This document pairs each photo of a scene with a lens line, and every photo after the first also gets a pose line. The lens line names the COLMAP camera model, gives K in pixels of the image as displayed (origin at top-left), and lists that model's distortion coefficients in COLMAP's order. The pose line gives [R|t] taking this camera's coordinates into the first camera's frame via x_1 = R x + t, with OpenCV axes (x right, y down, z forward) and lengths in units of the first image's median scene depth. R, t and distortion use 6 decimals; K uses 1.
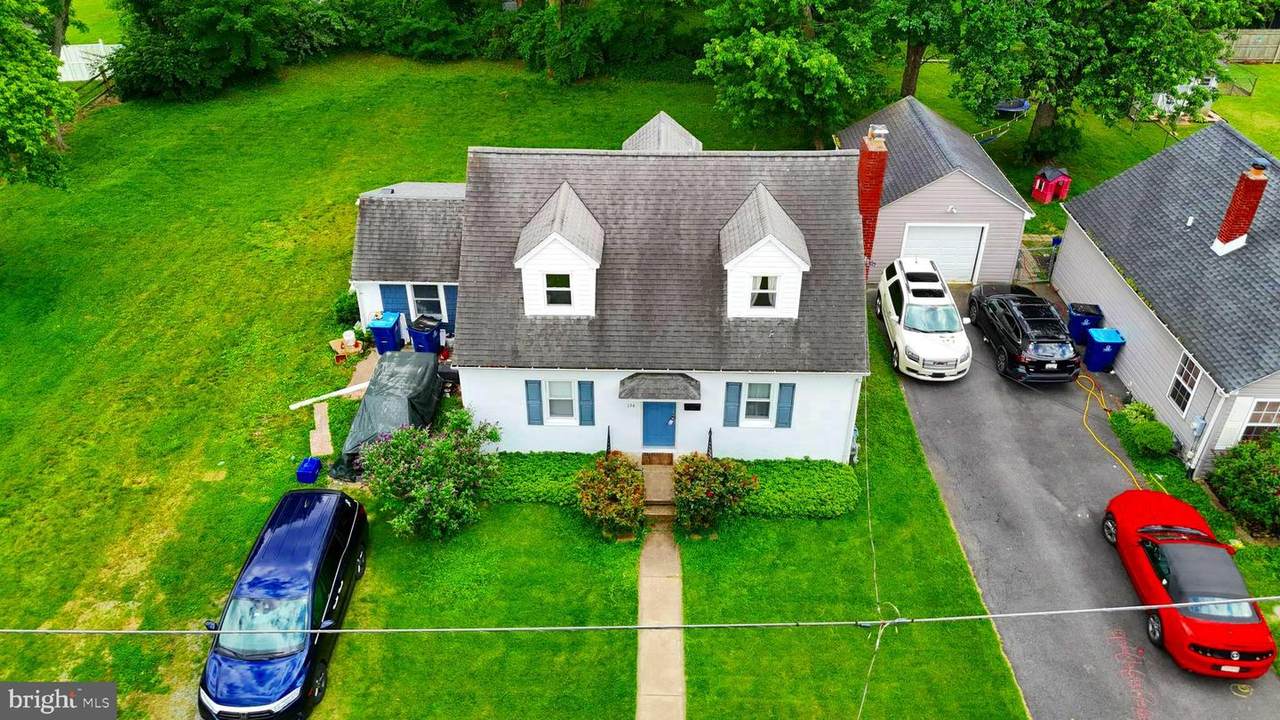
lens RADIAL K [[939.8, 0, 640.0], [0, 939.8, 360.0], [0, 0, 1]] dist [0.049657, -0.004946]
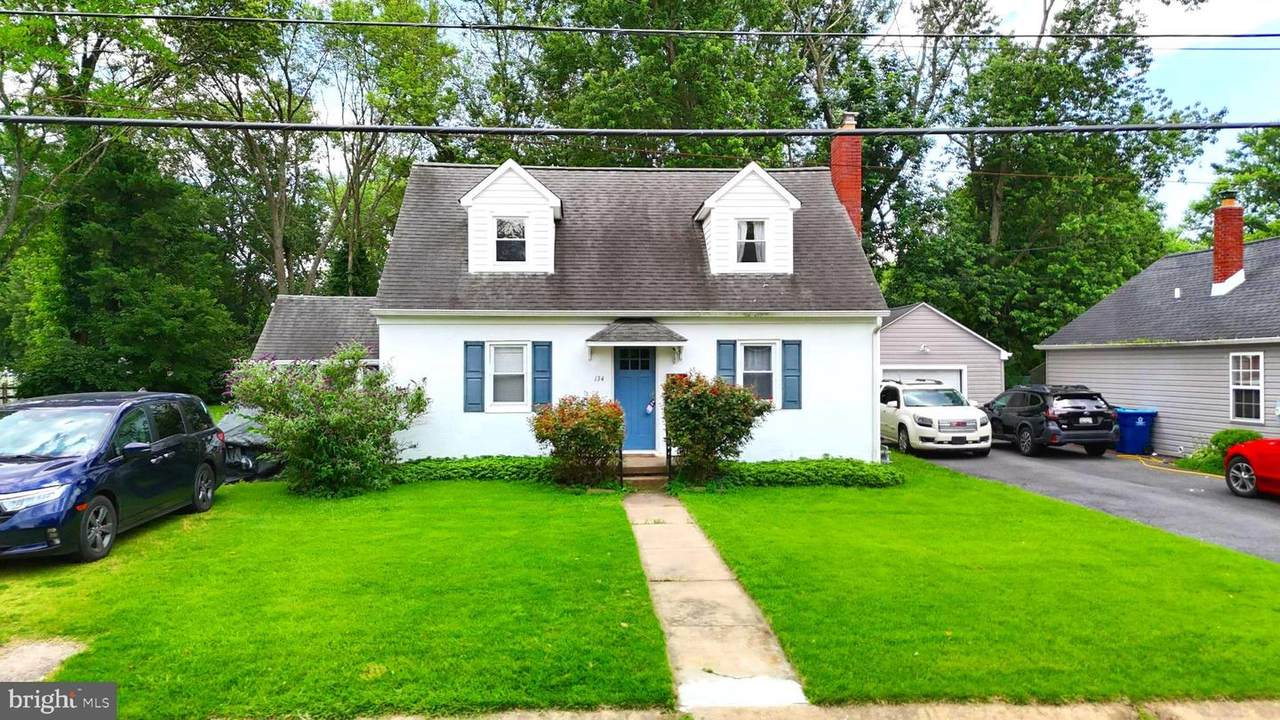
lens RADIAL K [[939.8, 0, 640.0], [0, 939.8, 360.0], [0, 0, 1]] dist [0.049657, -0.004946]
pose [[0.996235, -0.003423, 0.086631, -0.043531], [0.050313, 0.836575, -0.545538, 0.468087], [-0.070606, 0.547842, 0.833597, 0.334168]]
